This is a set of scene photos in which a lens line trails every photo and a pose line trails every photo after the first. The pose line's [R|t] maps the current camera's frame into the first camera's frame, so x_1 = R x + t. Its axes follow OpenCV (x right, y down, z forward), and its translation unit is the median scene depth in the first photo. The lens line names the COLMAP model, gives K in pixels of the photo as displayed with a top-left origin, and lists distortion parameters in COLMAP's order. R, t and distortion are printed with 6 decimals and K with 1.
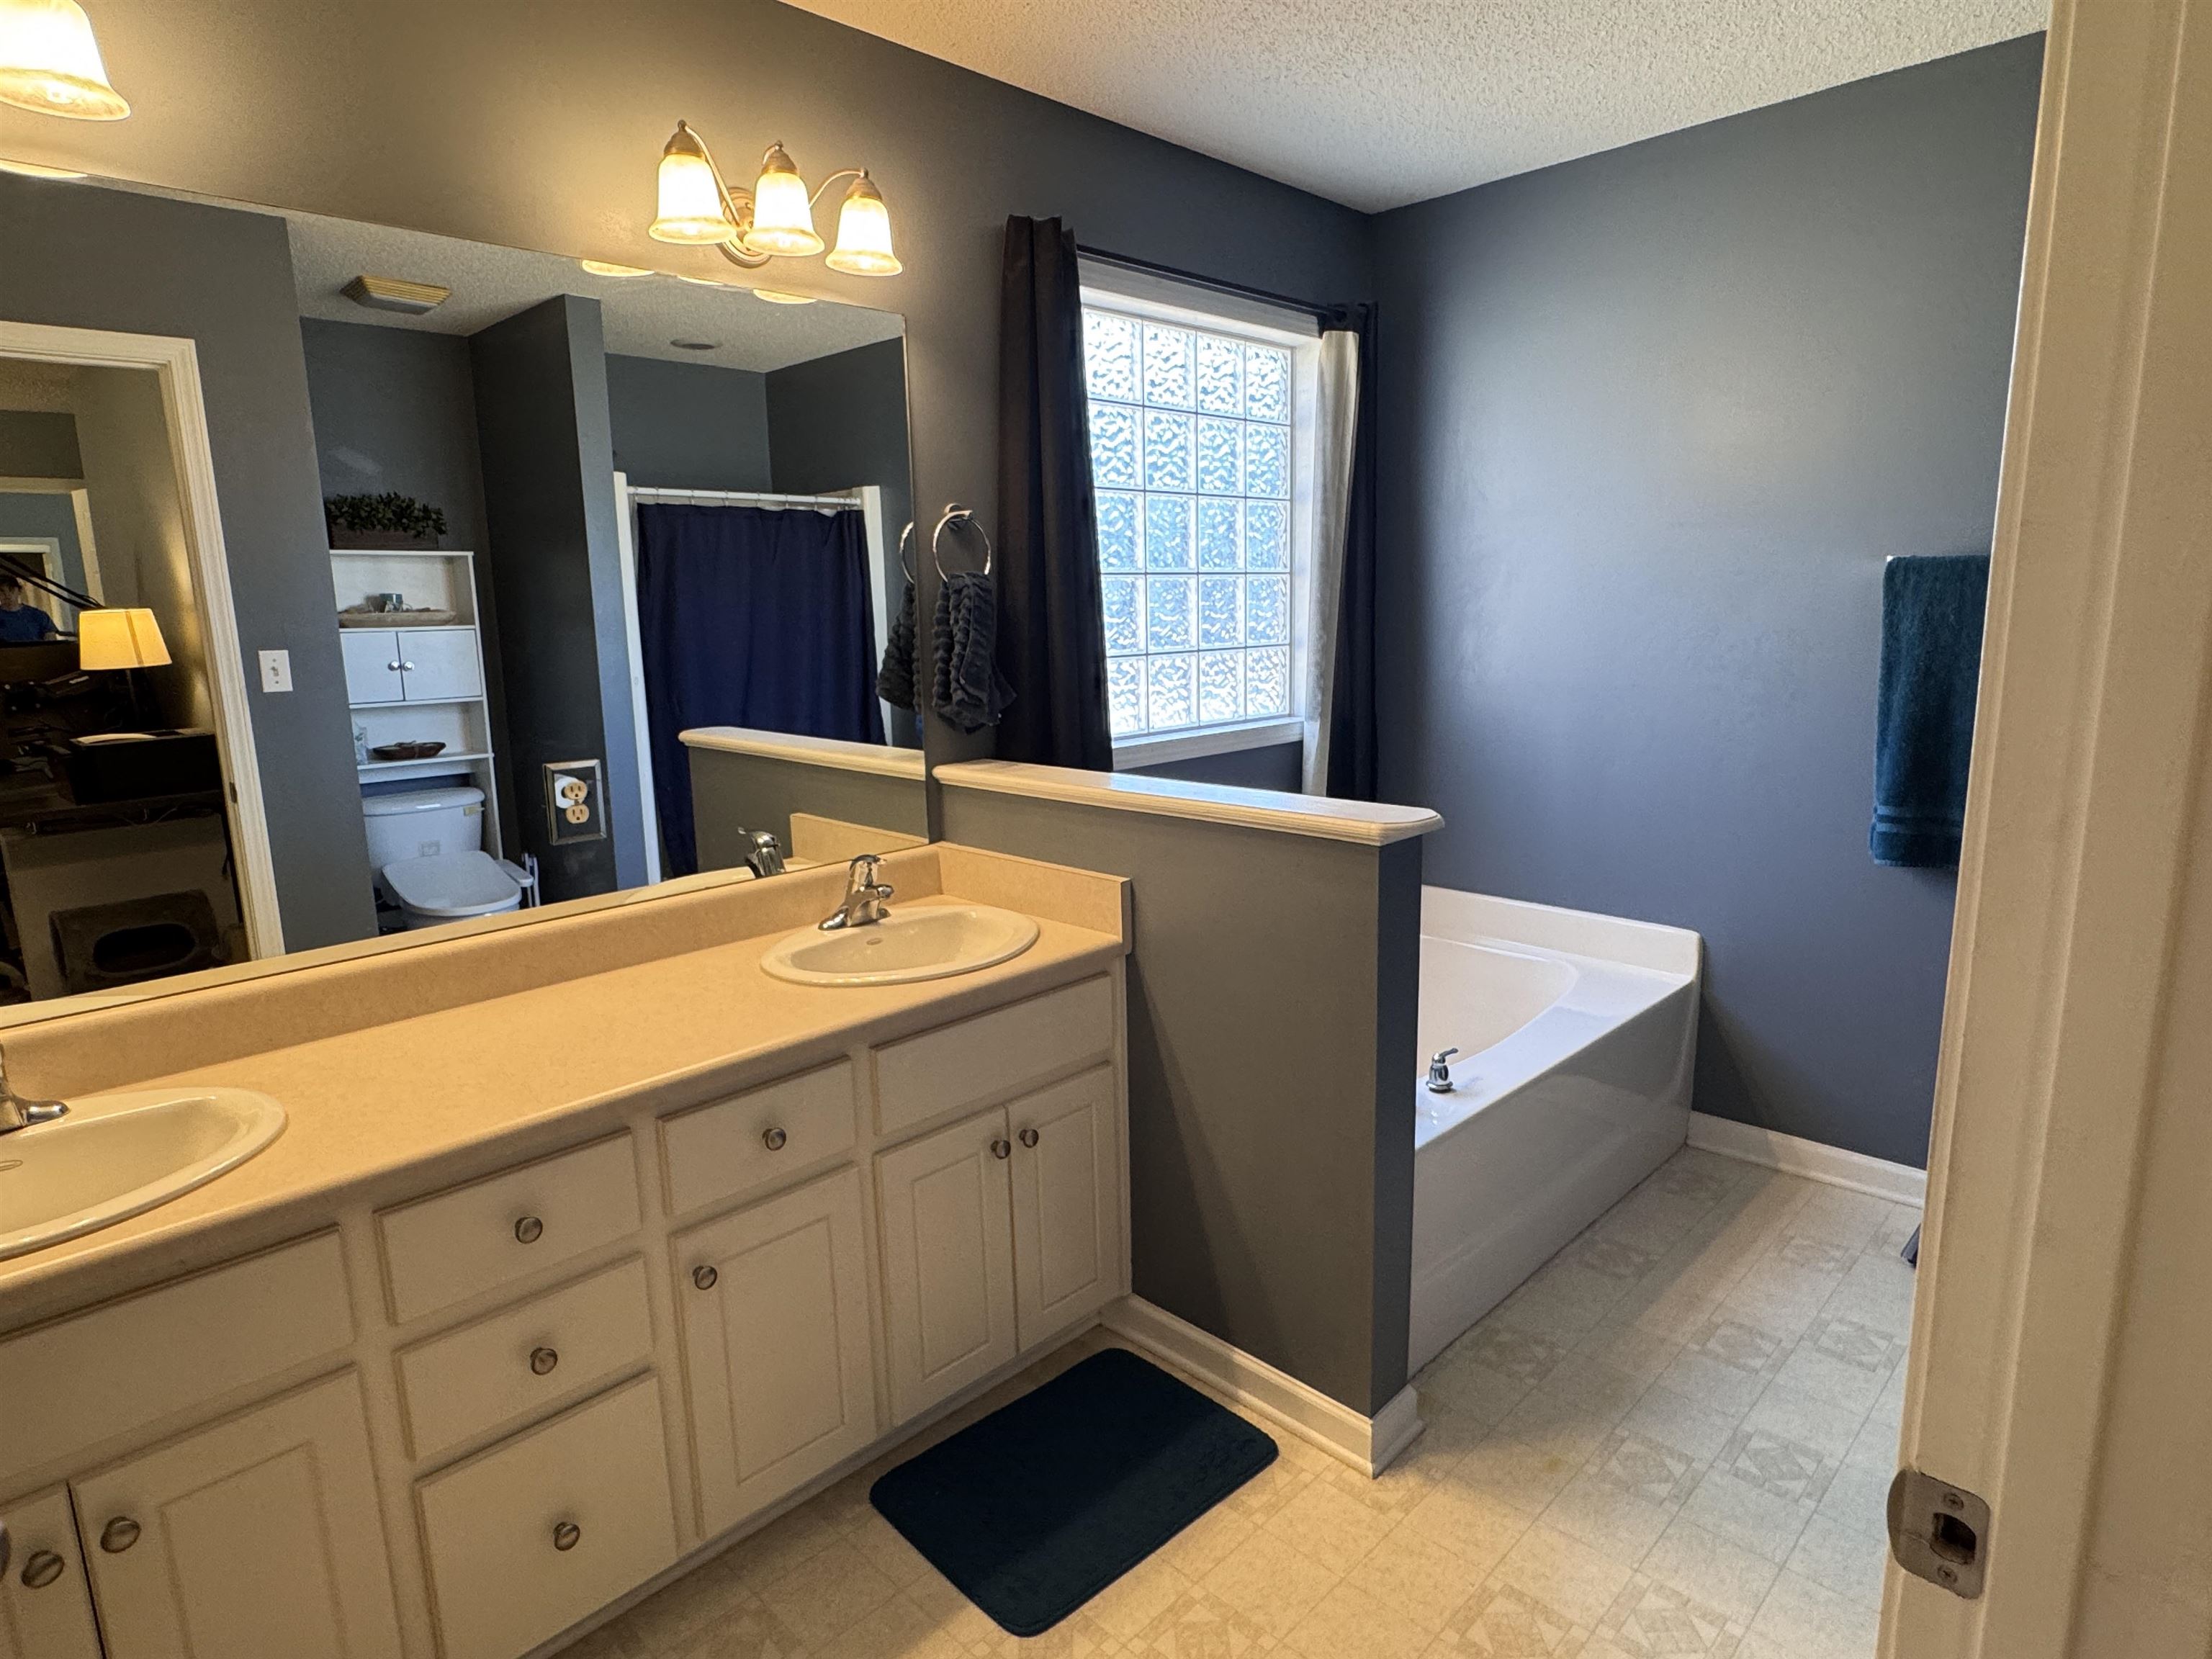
lens RADIAL K [[1230.3, 0, 1106.0], [0, 1230.3, 829.5], [0, 0, 1]] dist [0.003269, 0.001241]
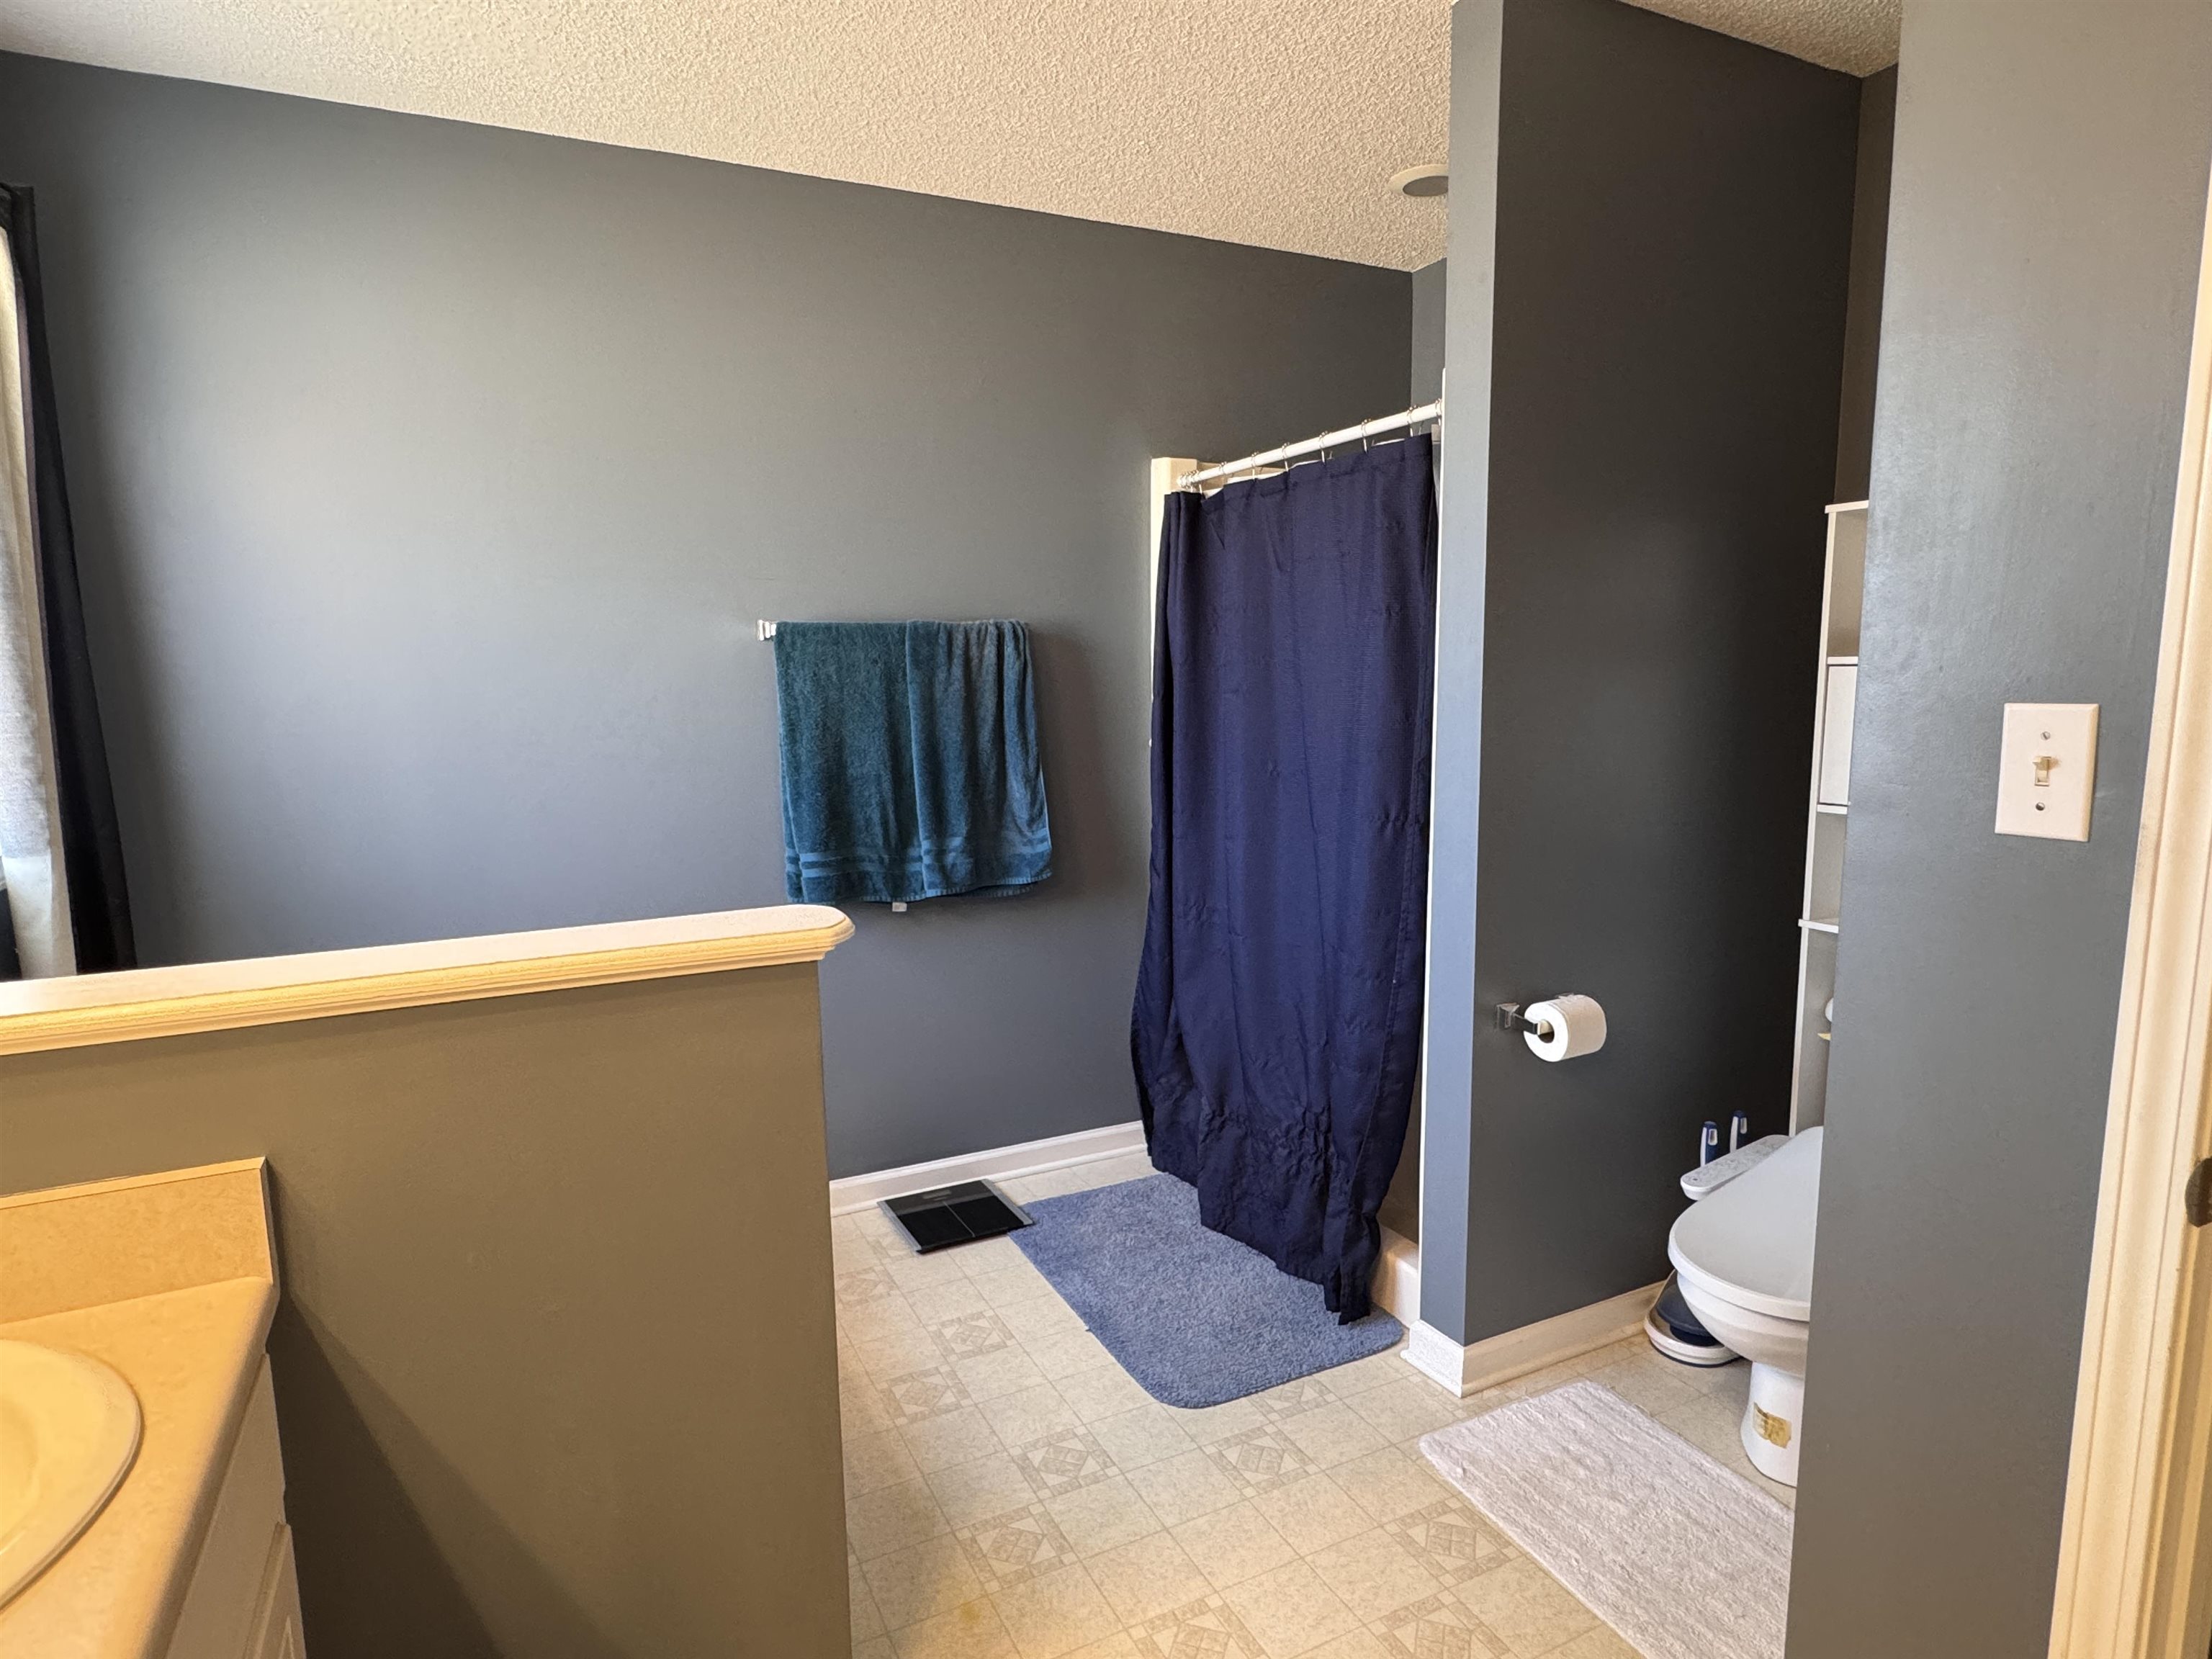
lens RADIAL K [[1230.3, 0, 1106.0], [0, 1230.3, 829.5], [0, 0, 1]] dist [0.003269, 0.001241]
pose [[0.329592, -0.109822, 0.937714, -0.324305], [0.178587, 0.982533, 0.052301, -0.056740], [-0.927079, 0.150226, 0.343448, 0.455196]]
